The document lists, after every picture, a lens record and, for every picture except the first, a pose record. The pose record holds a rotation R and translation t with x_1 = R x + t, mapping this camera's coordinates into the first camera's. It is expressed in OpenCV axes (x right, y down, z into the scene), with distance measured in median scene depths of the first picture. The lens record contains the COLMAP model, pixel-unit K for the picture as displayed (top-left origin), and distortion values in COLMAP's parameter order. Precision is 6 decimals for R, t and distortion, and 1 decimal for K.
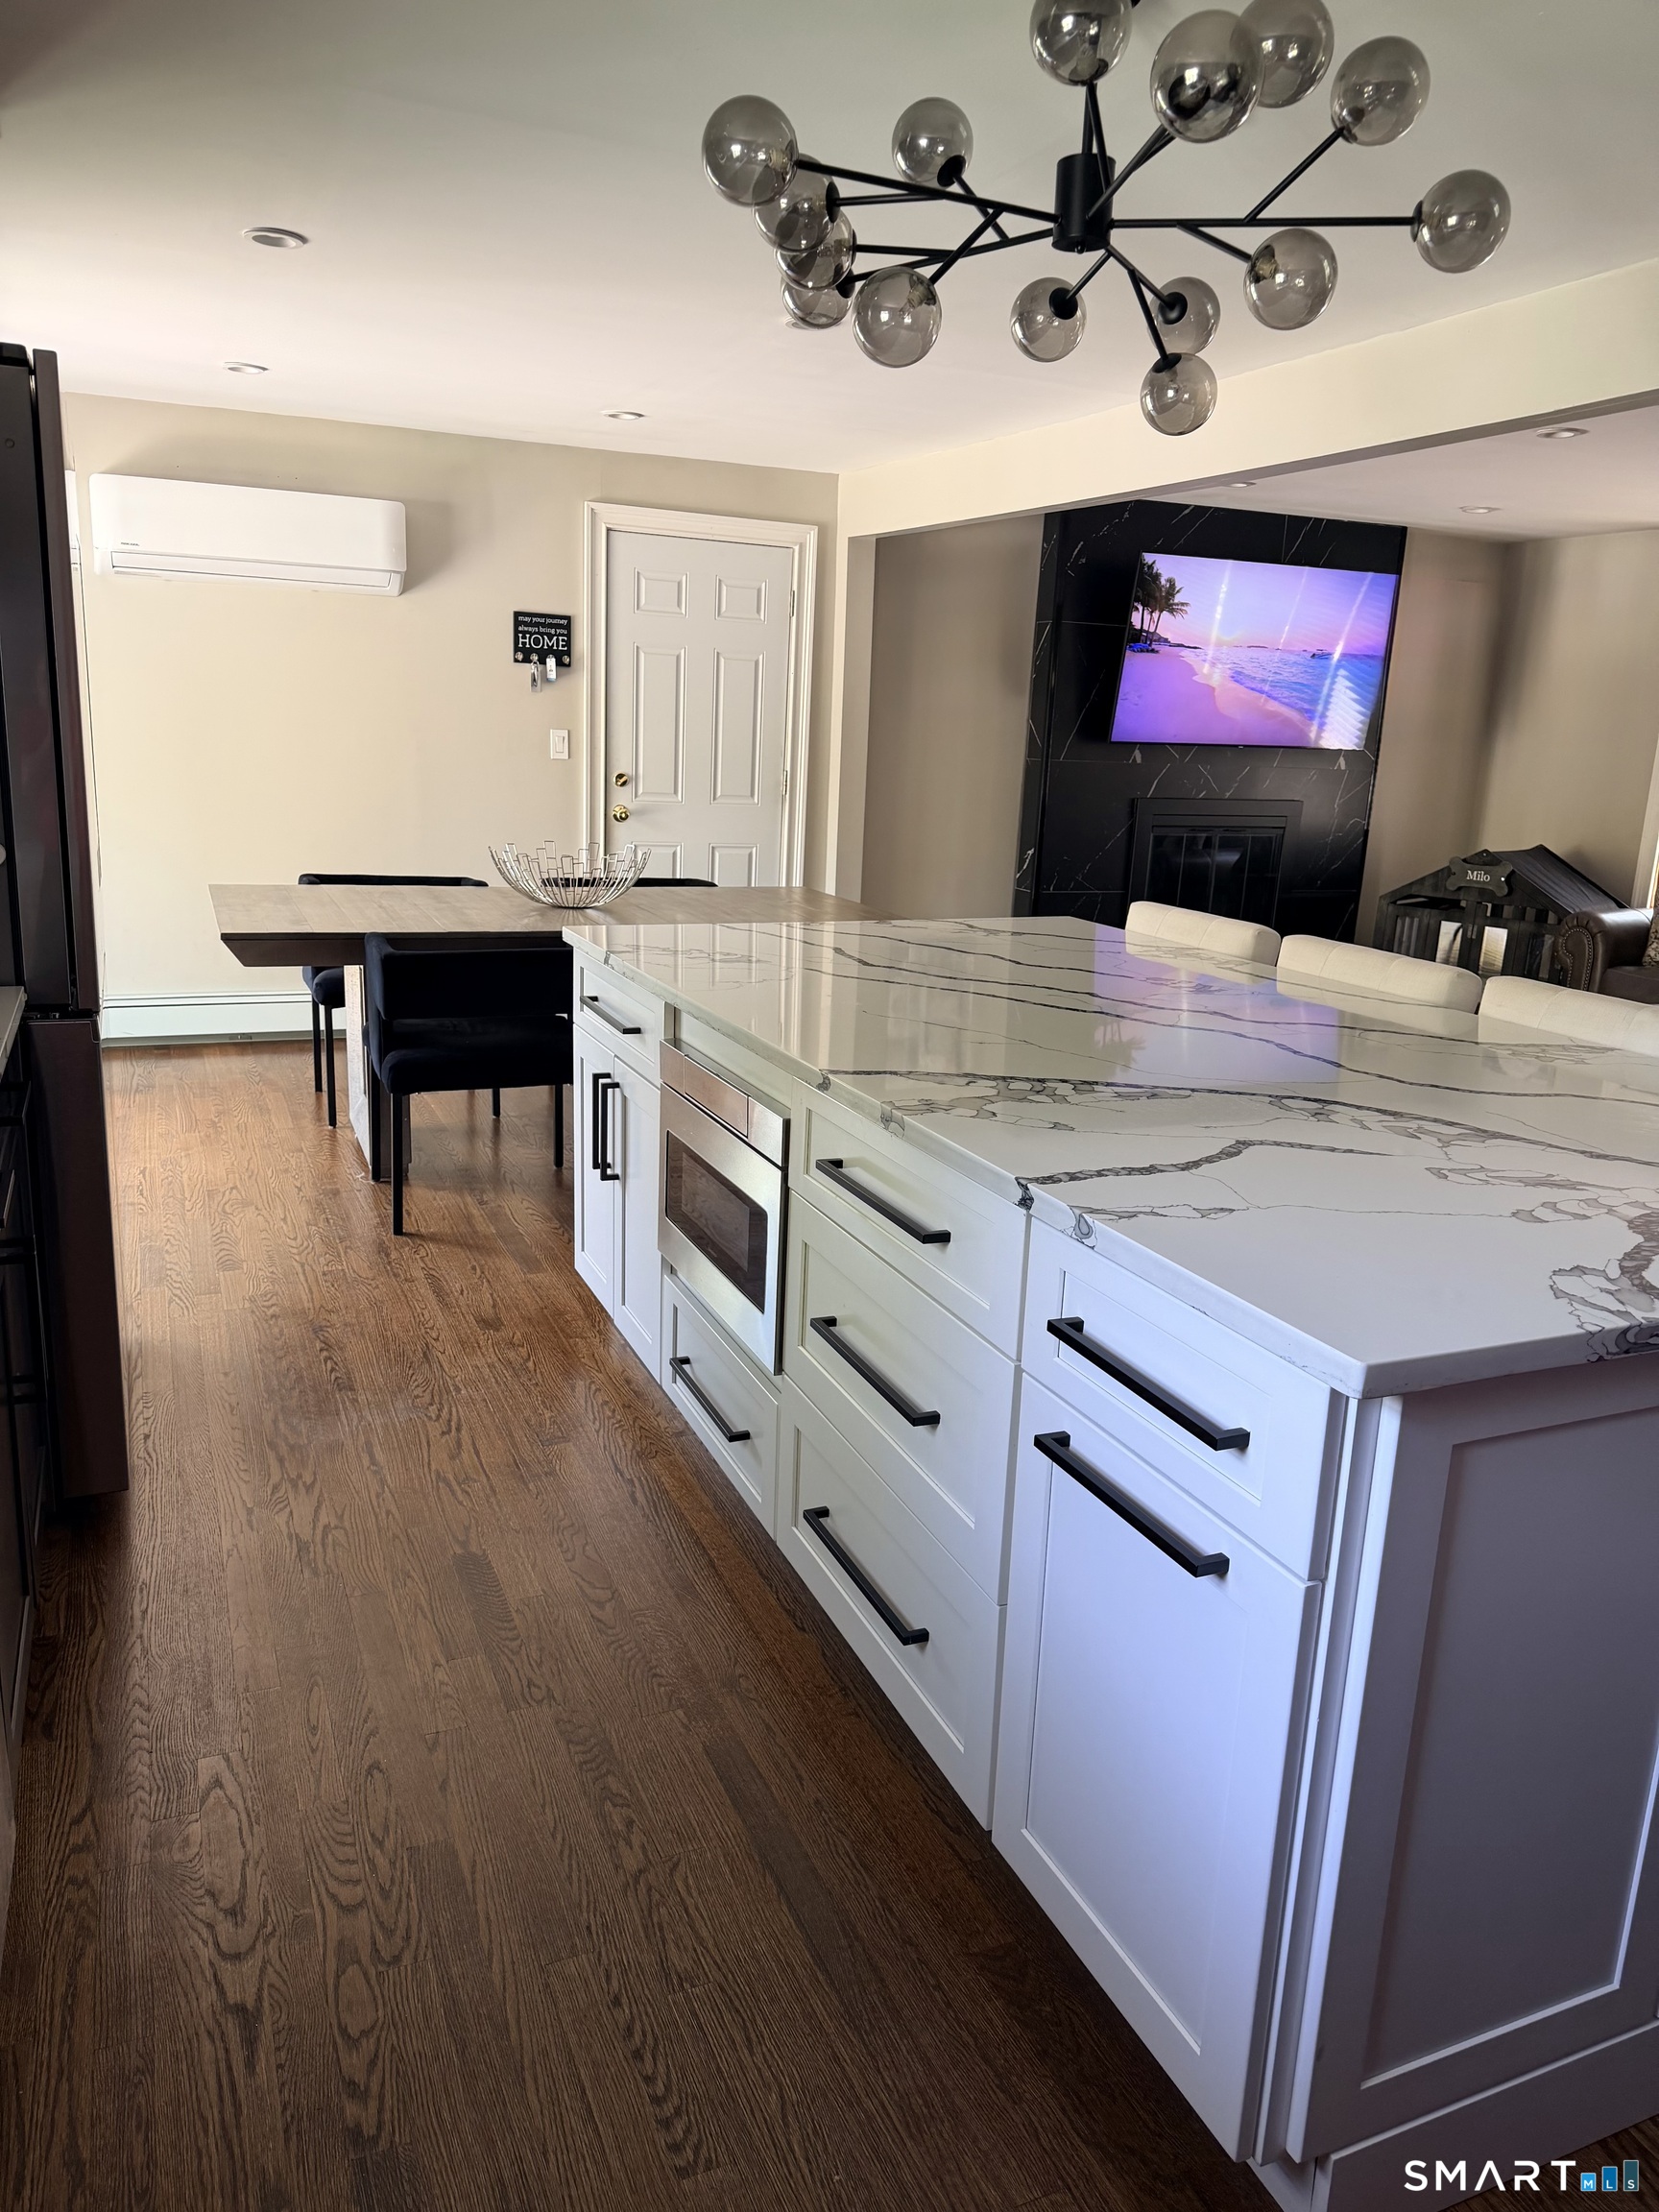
lens RADIAL K [[1578.2, 0, 826.7], [0, 1578.2, 1090.2], [0, 0, 1]] dist [0.041433, -0.015145]
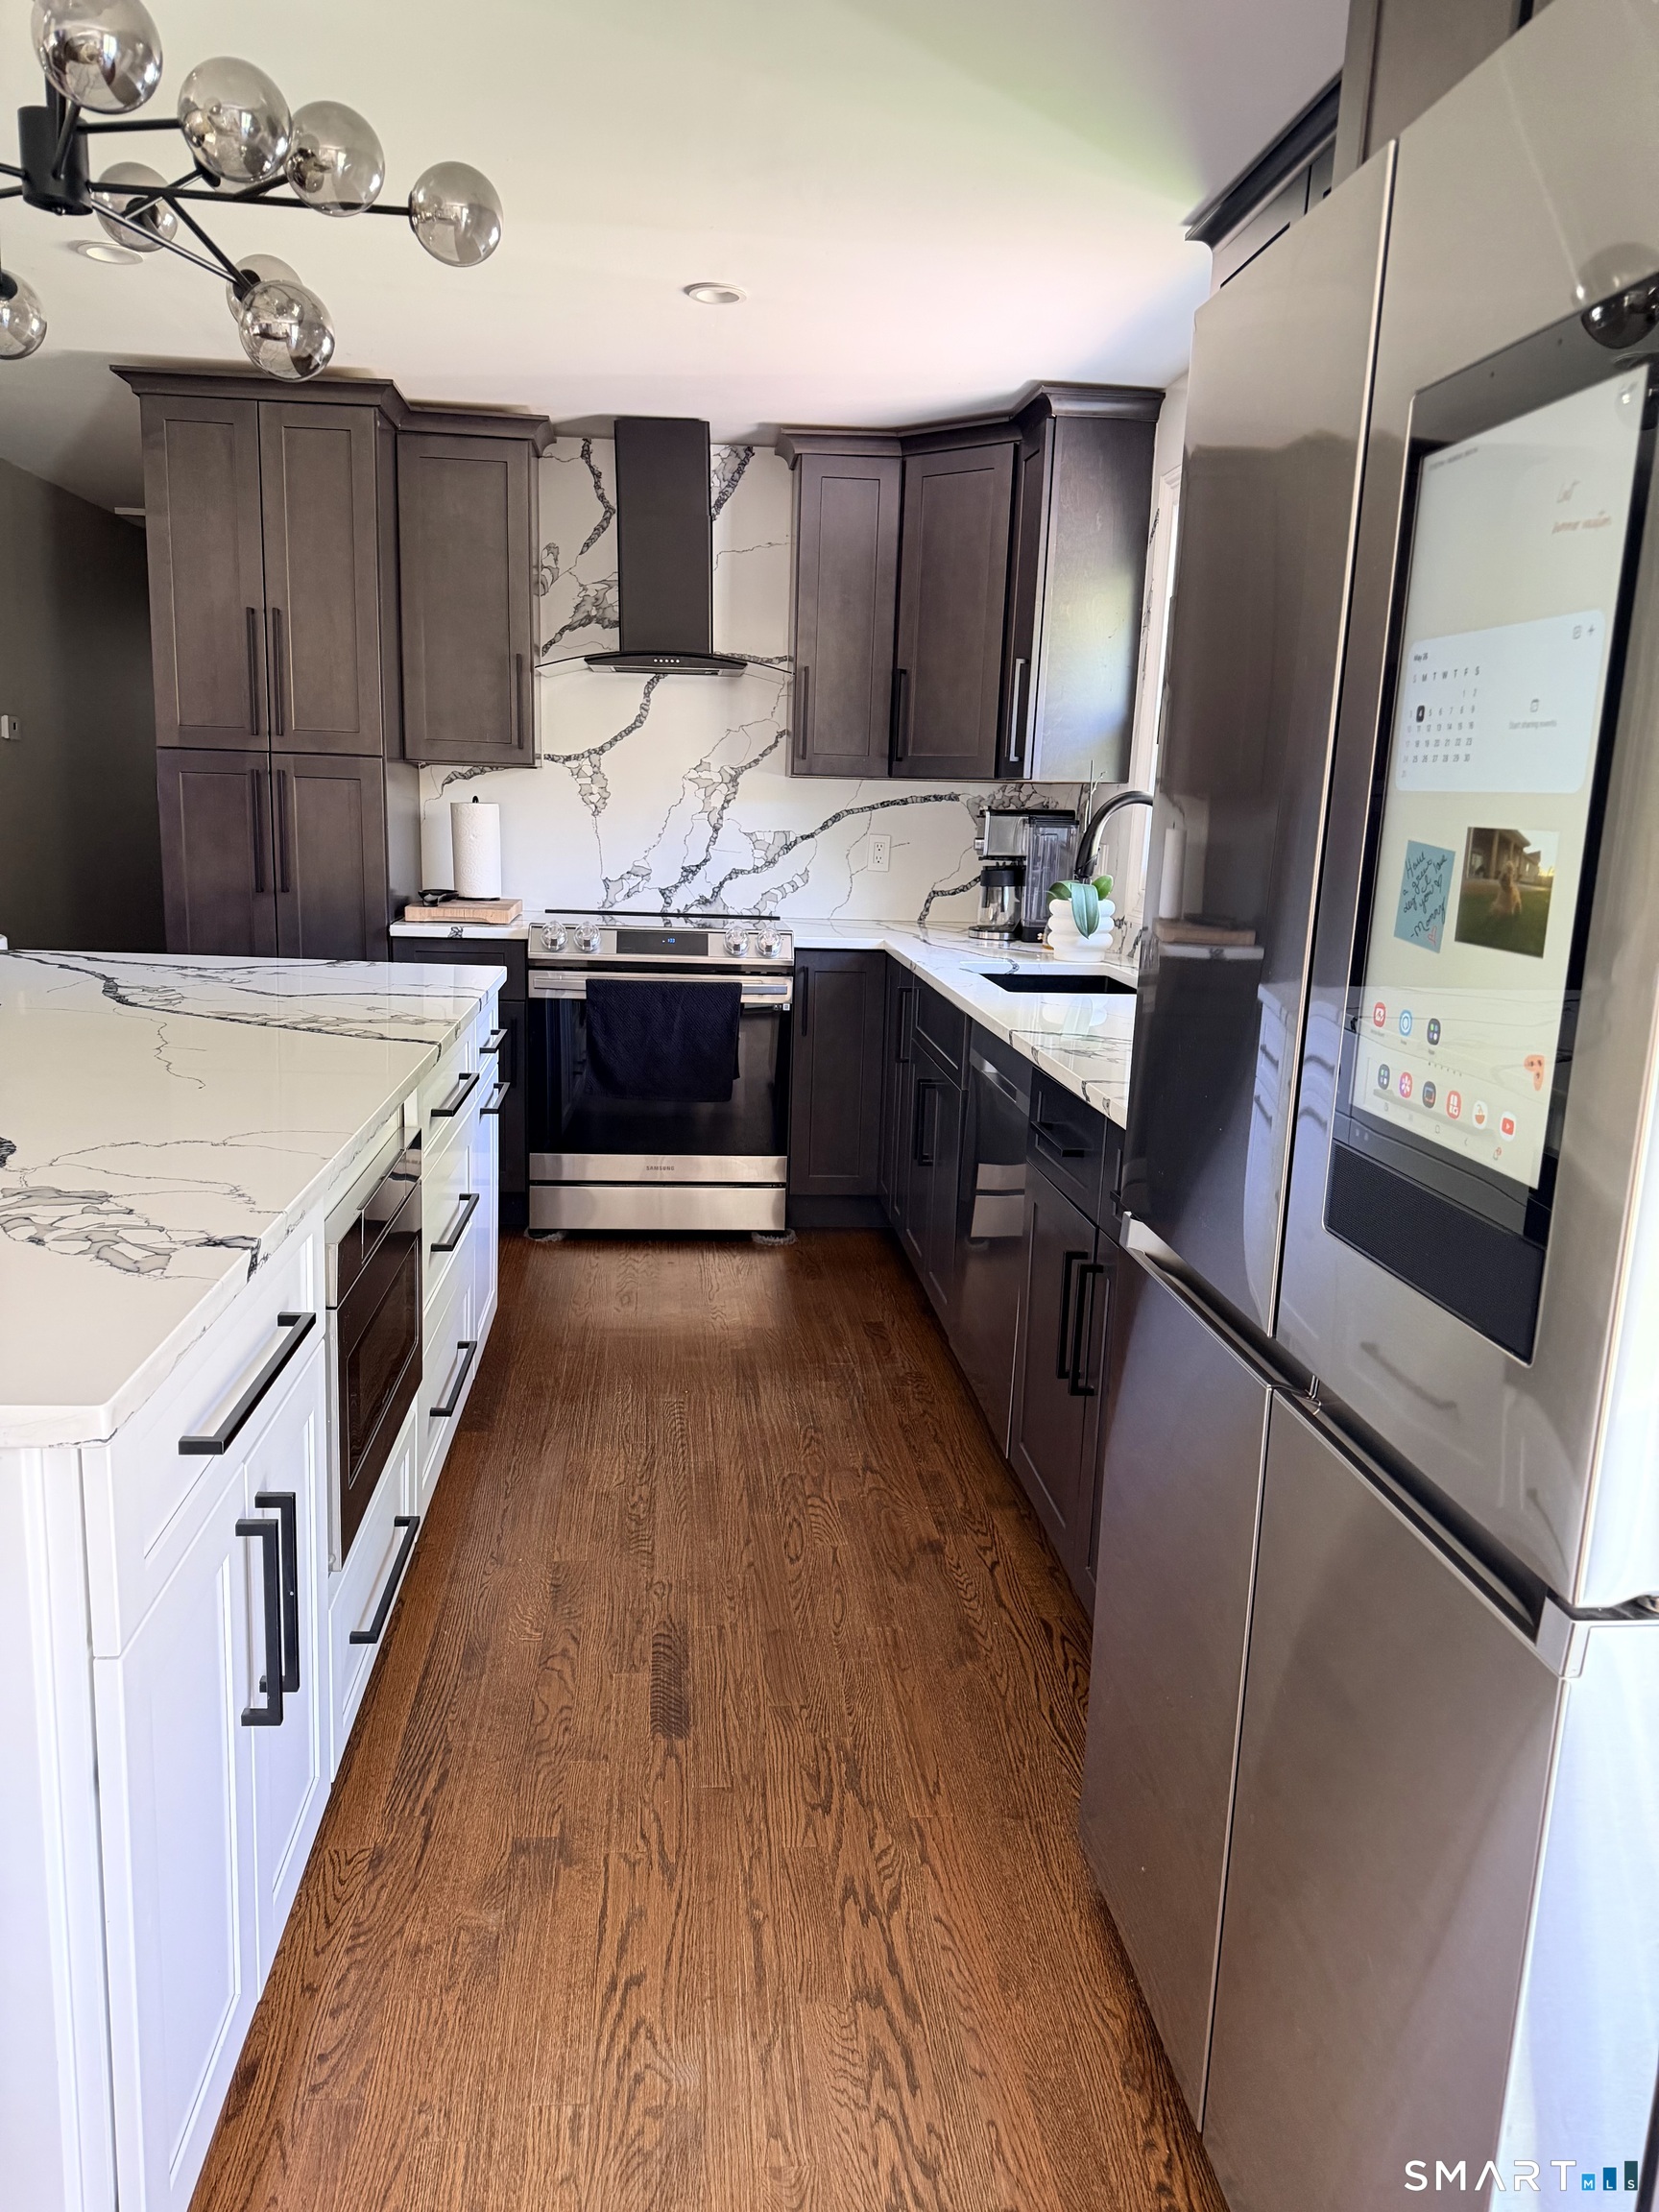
lens RADIAL K [[1578.2, 0, 800.5], [0, 1578.2, 1164.6], [0, 0, 1]] dist [0.041433, -0.015145]
pose [[-0.948003, -0.143907, 0.283867, -0.555421], [-0.002393, 0.895131, 0.445796, -0.417198], [-0.318251, 0.421937, -0.848932, 1.779352]]
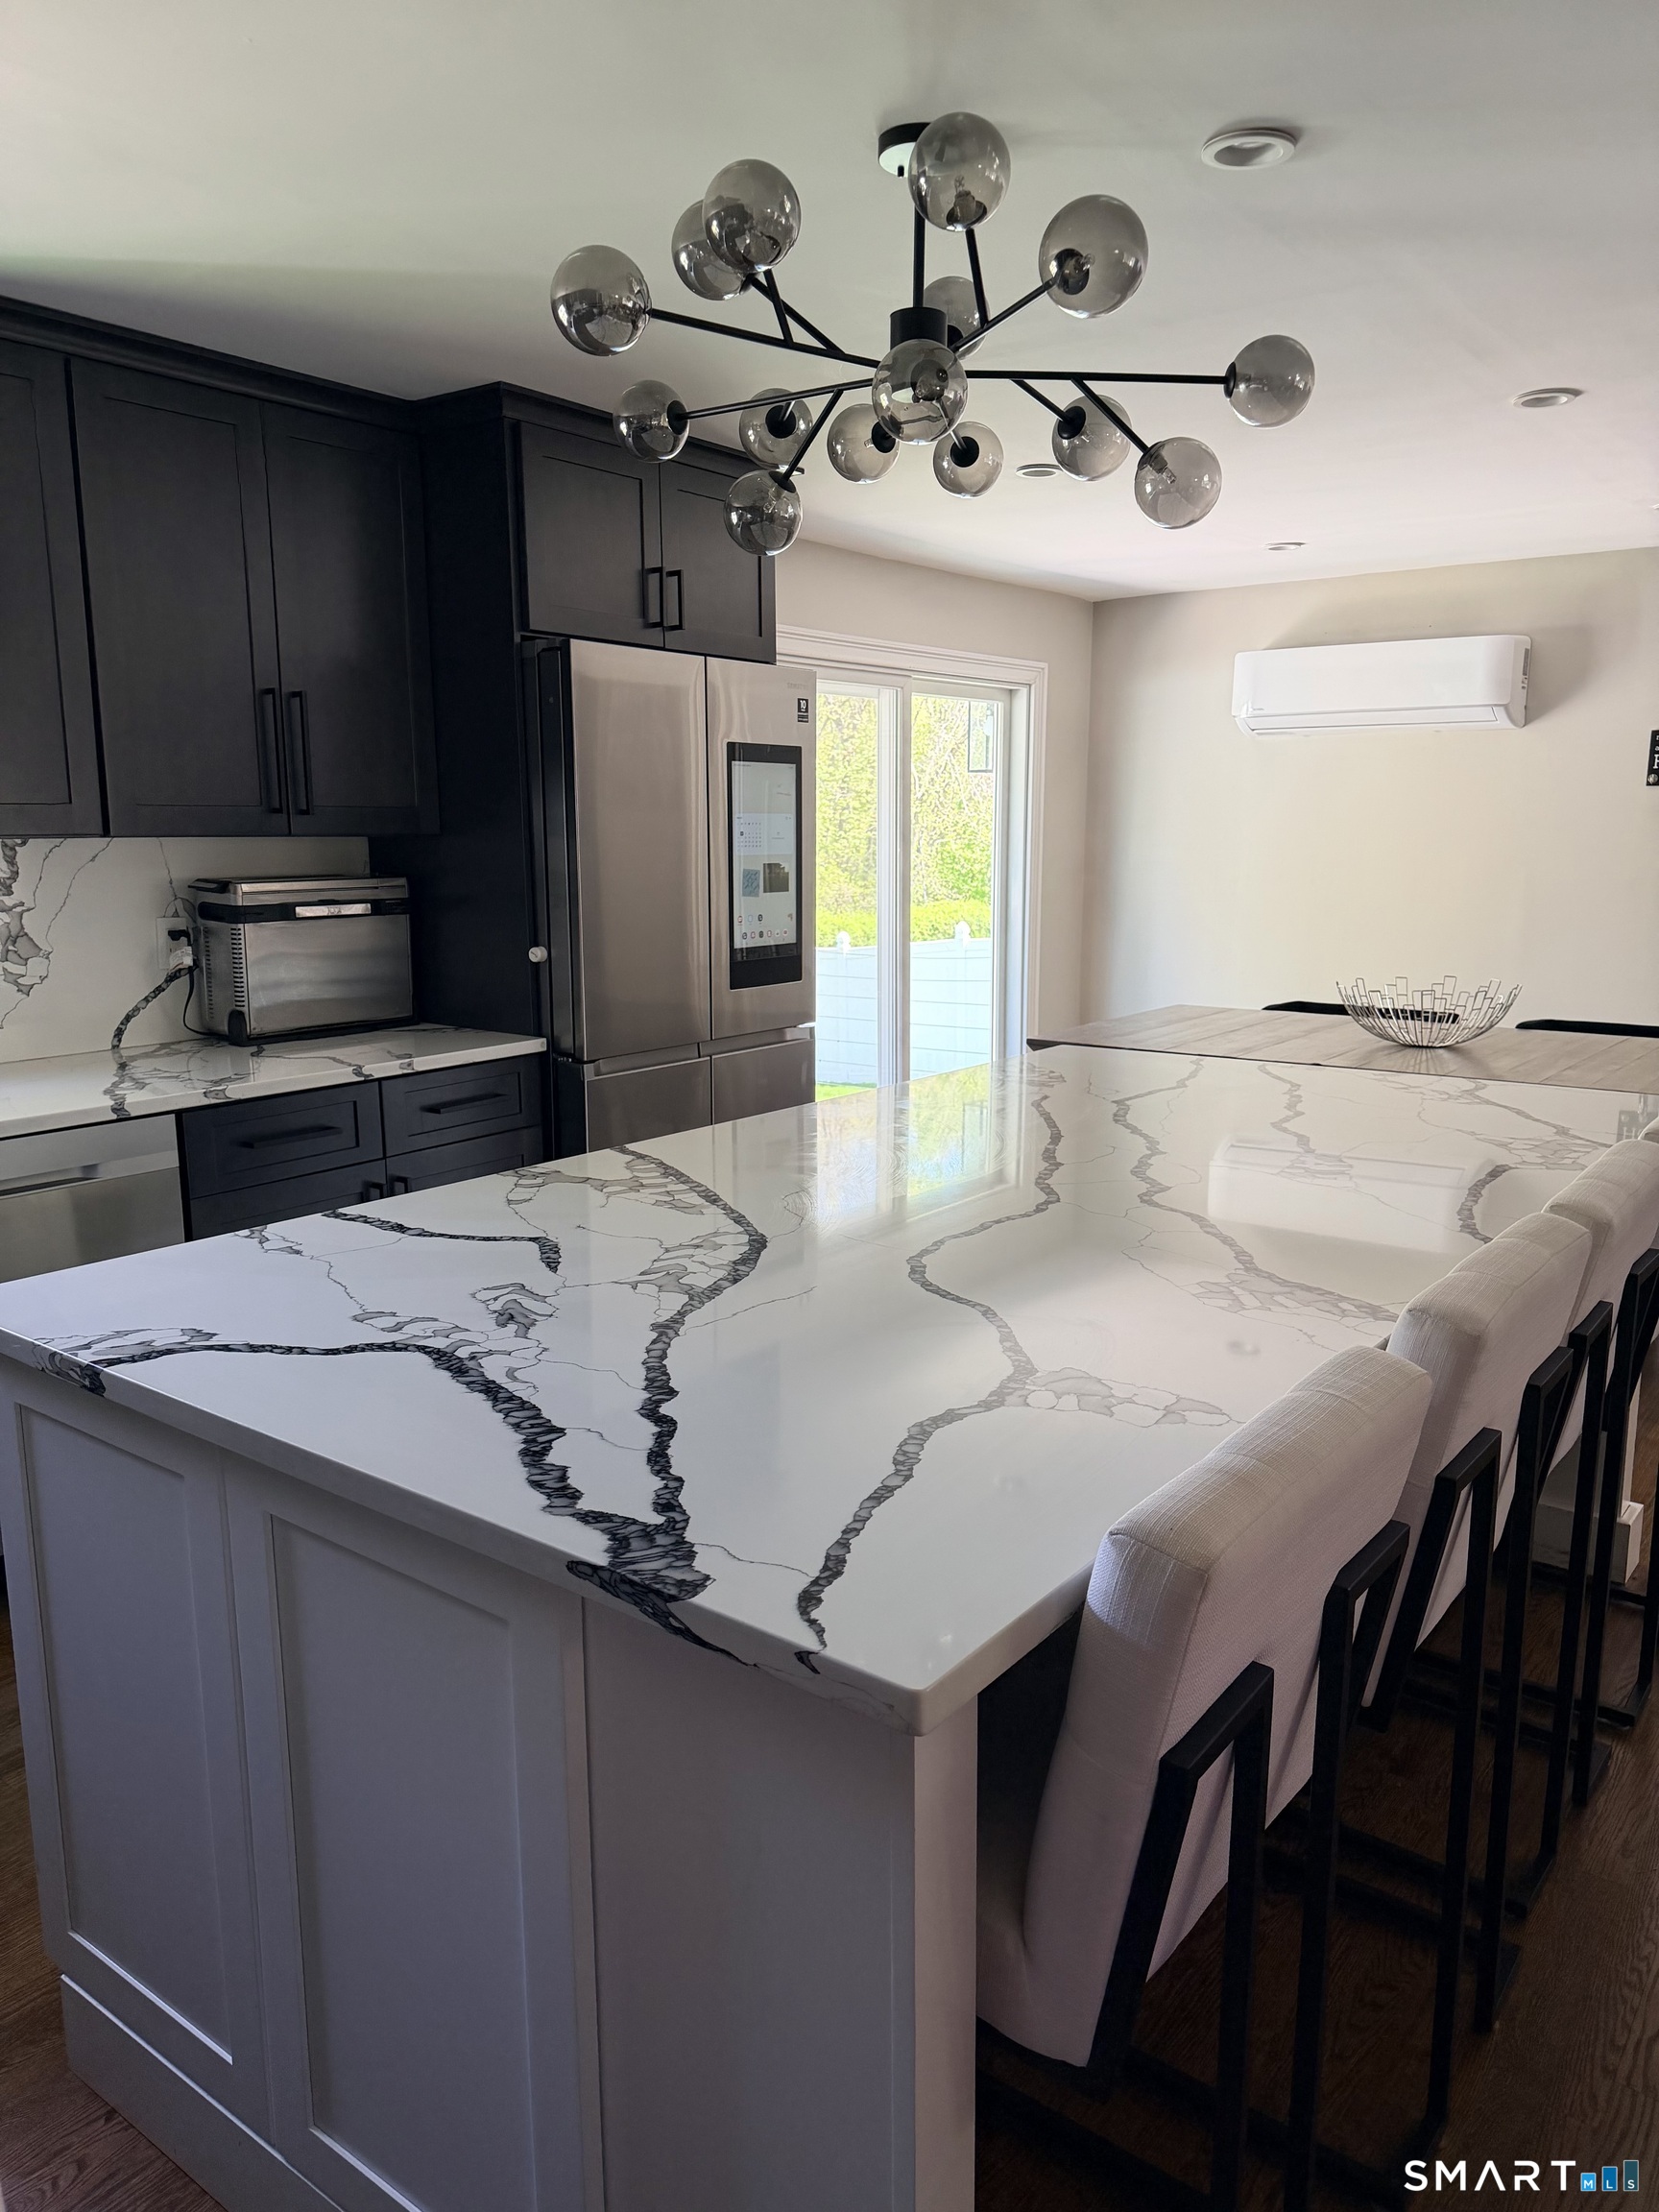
lens RADIAL K [[1578.2, 0, 825.3], [0, 1578.2, 1114.9], [0, 0, 1]] dist [0.041433, -0.015145]
pose [[0.499246, 0.120574, -0.858030, 1.003100], [-0.180517, 0.983015, 0.033103, -0.094955], [0.847448, 0.138362, 0.512531, 0.478706]]
